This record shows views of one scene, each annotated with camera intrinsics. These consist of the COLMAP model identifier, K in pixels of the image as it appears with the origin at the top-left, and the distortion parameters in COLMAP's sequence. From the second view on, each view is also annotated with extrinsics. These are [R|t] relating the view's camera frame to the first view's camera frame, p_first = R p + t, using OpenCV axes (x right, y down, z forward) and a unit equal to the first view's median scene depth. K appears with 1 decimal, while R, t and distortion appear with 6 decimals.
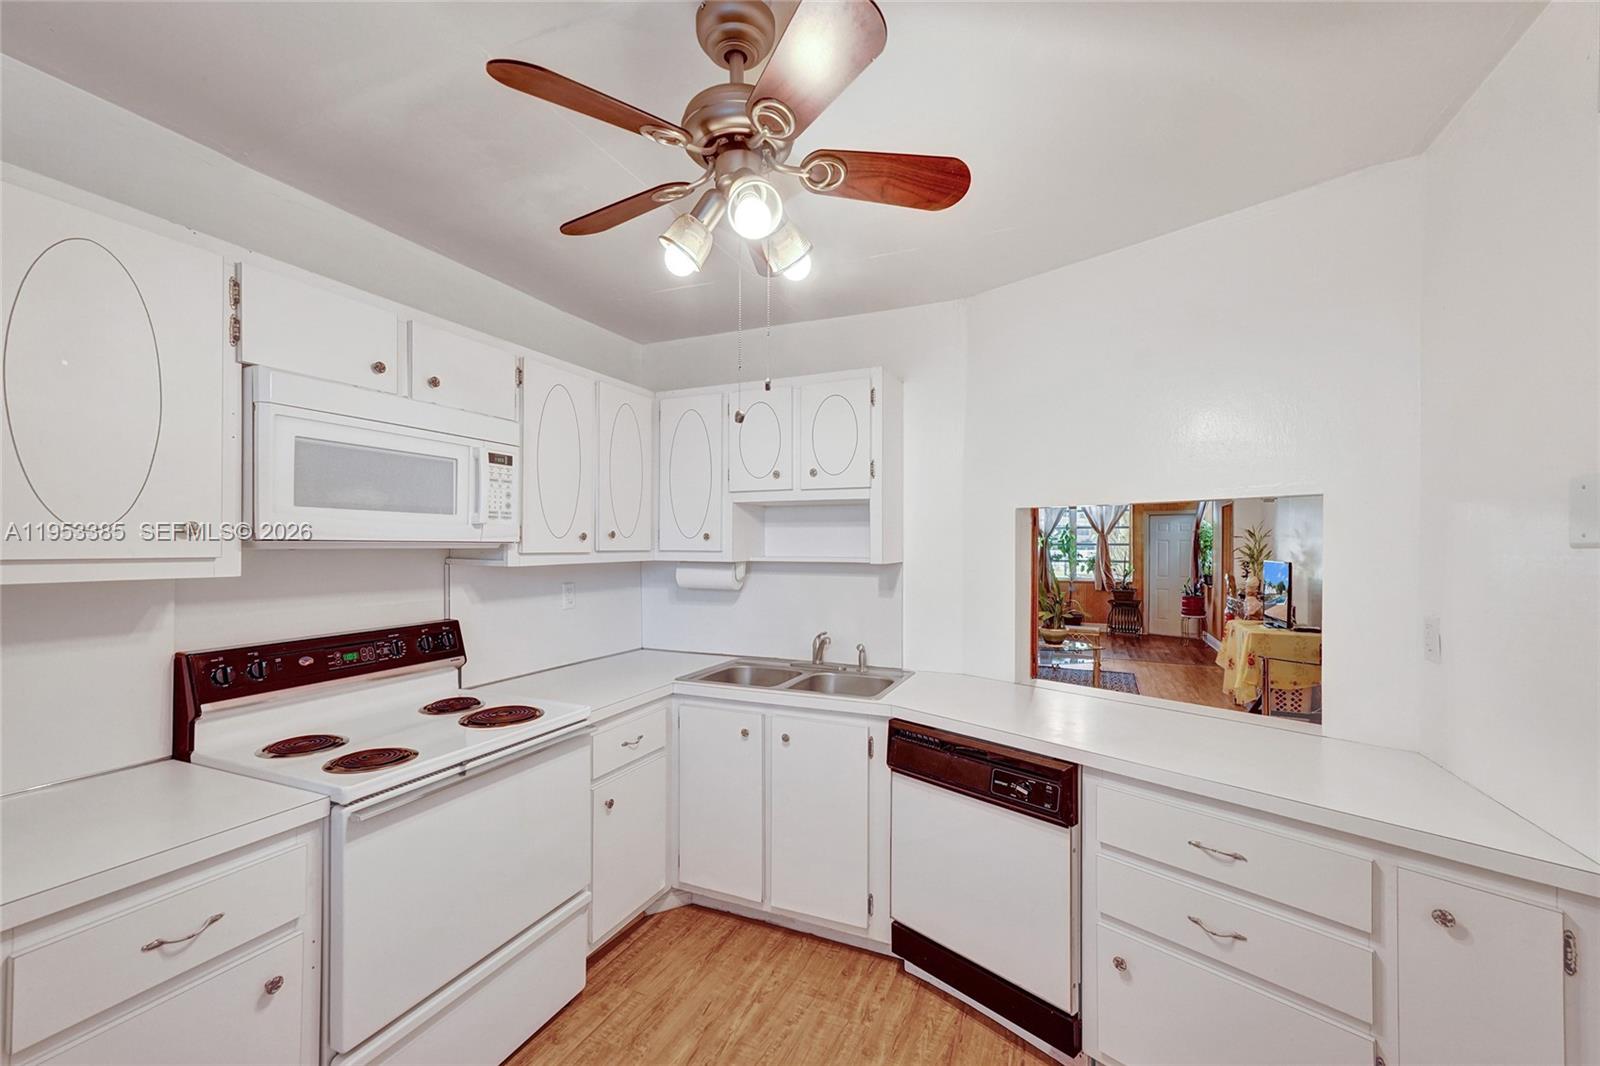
lens RADIAL K [[660.6, 0, 791.7], [0, 660.6, 552.6], [0, 0, 1]] dist [0.015881, 0.000174]
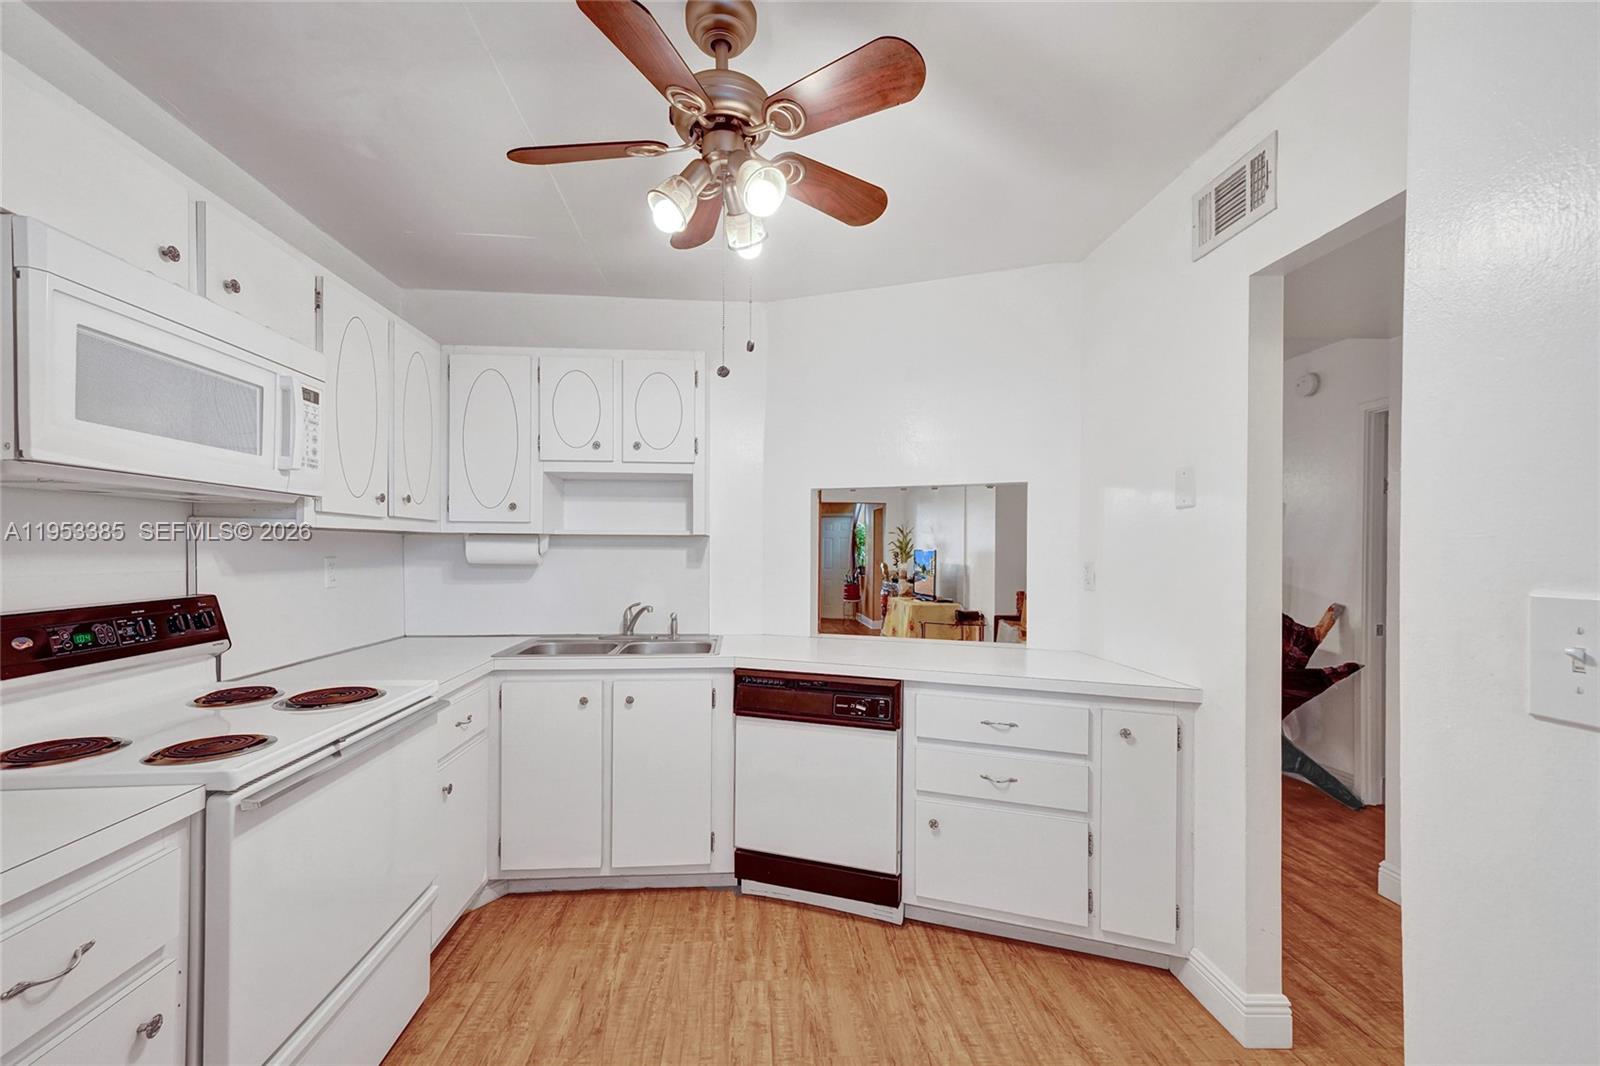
lens RADIAL K [[657.7, 0, 788.1], [0, 657.7, 559.3], [0, 0, 1]] dist [0.015982, -0.000156]
pose [[0.882296, -0.005384, 0.470665, -0.291009], [0.002925, 0.999978, 0.005955, 0.060219], [-0.470687, -0.003878, 0.882292, -0.018355]]
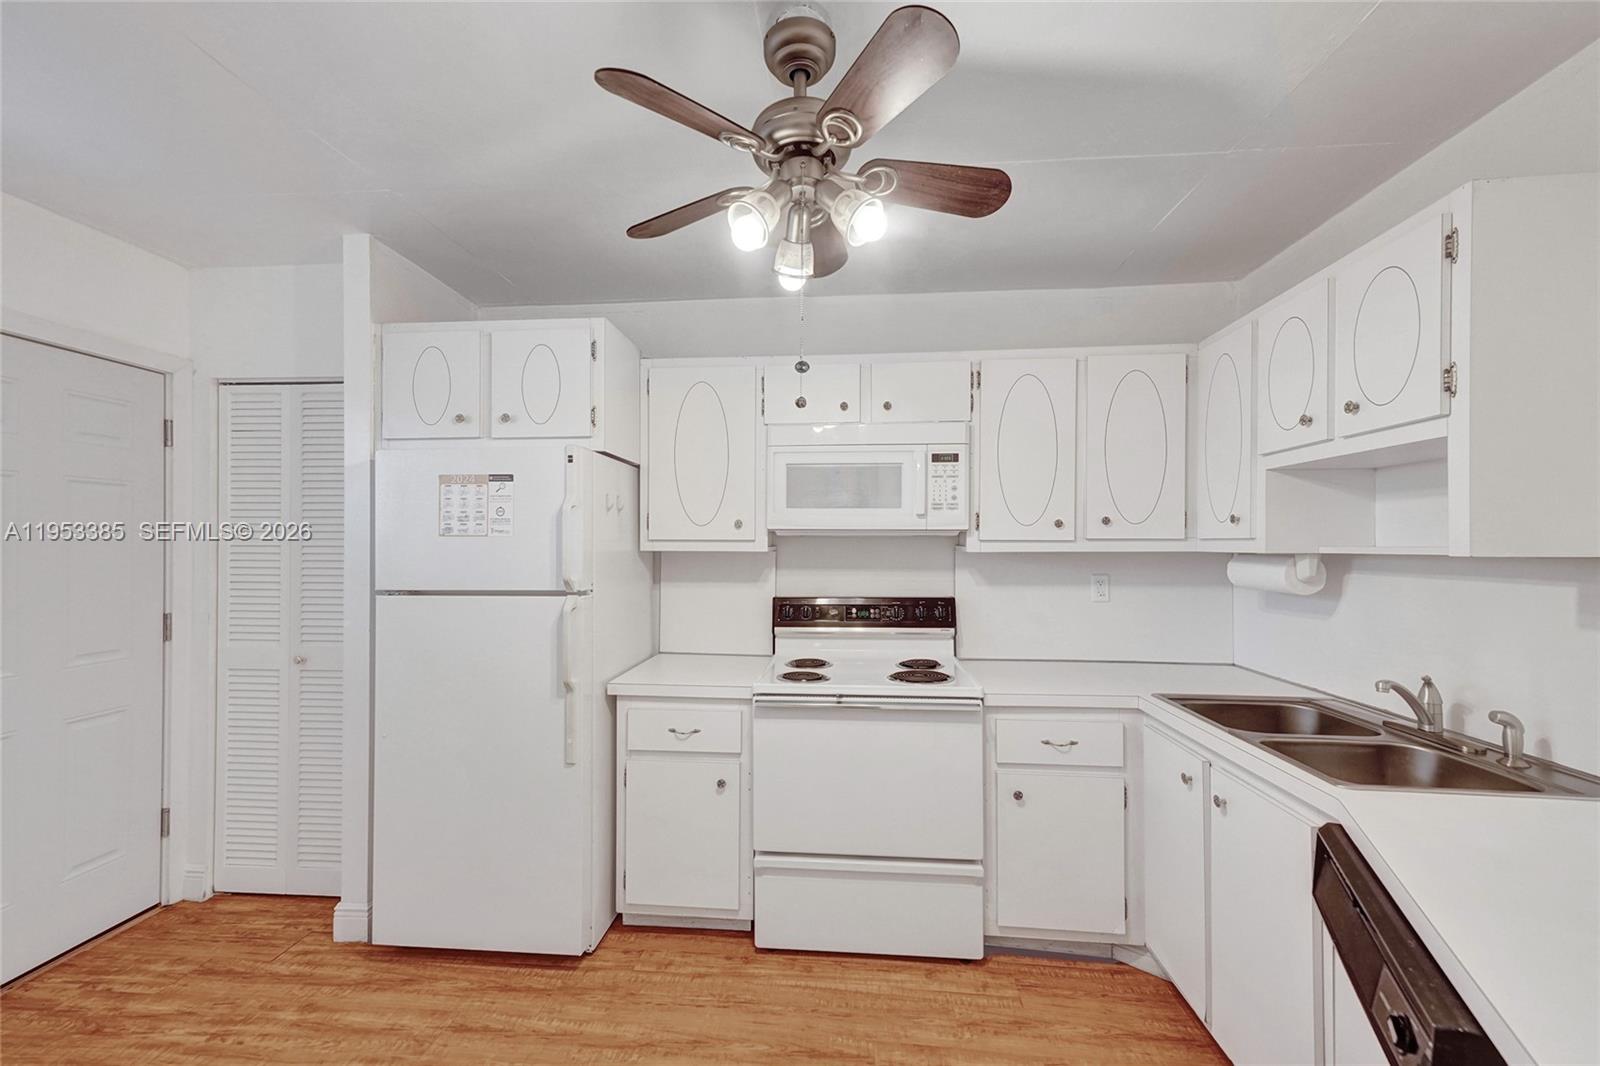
lens RADIAL K [[662.3, 0, 793.9], [0, 662.3, 550.2], [0, 0, 1]] dist [0.016963, 0.000102]
pose [[0.322795, 0.003804, -0.946461, 0.549382], [-0.012869, 0.999917, -0.000370, 0.022825], [0.946382, 0.012299, 0.322817, 0.369145]]
